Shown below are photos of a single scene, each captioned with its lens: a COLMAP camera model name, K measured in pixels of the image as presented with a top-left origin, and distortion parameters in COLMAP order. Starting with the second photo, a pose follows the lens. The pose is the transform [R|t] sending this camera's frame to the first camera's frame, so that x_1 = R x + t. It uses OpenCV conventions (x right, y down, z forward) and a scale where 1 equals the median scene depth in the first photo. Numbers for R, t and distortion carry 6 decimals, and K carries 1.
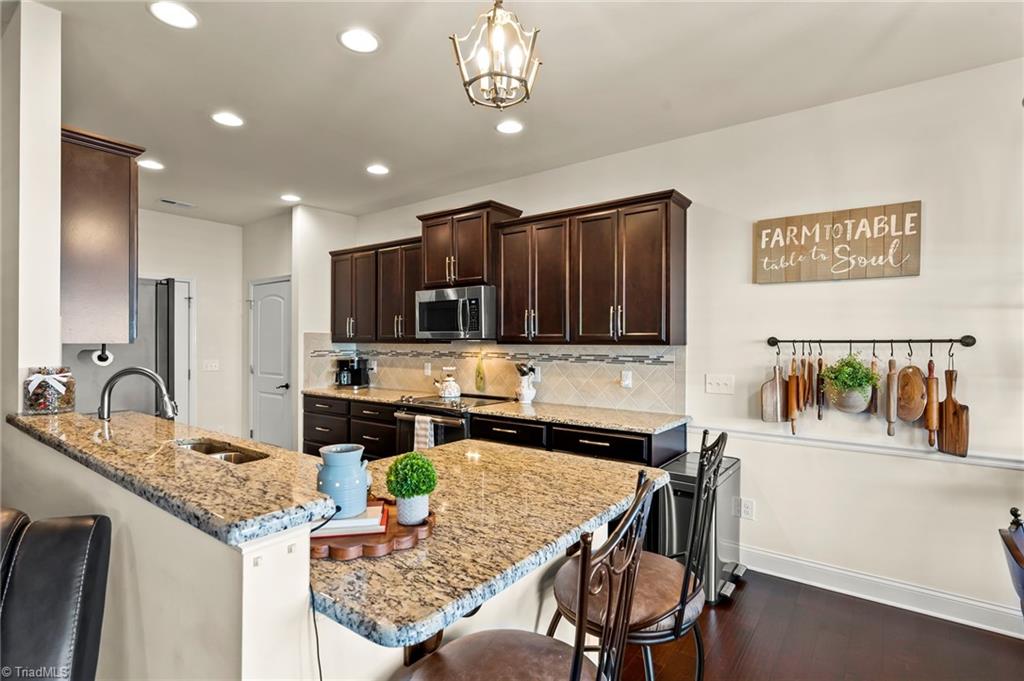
lens RADIAL K [[500.7, 0, 512.0], [0, 500.7, 346.5], [0, 0, 1]] dist [-0.002439, 0.000022]
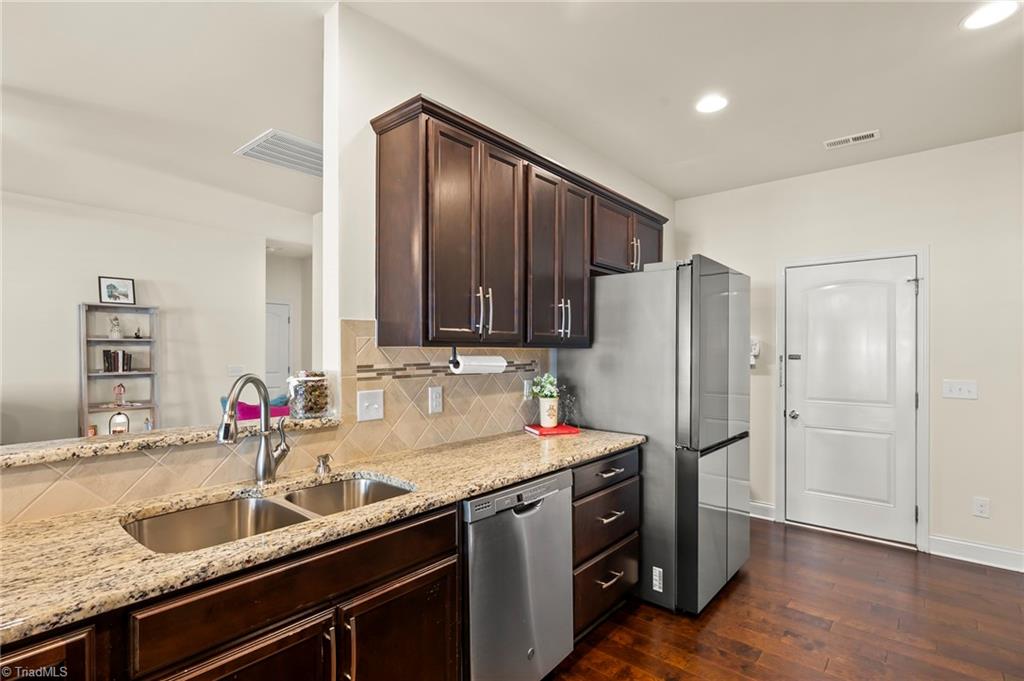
lens RADIAL K [[491.7, 0, 512.1], [0, 491.7, 348.0], [0, 0, 1]] dist [-0.000502, 0.000029]
pose [[-0.064989, -0.011434, -0.997820, 0.008528], [-0.007836, 0.999909, -0.010948, 0.000636], [0.997855, 0.007108, -0.065073, 1.013420]]
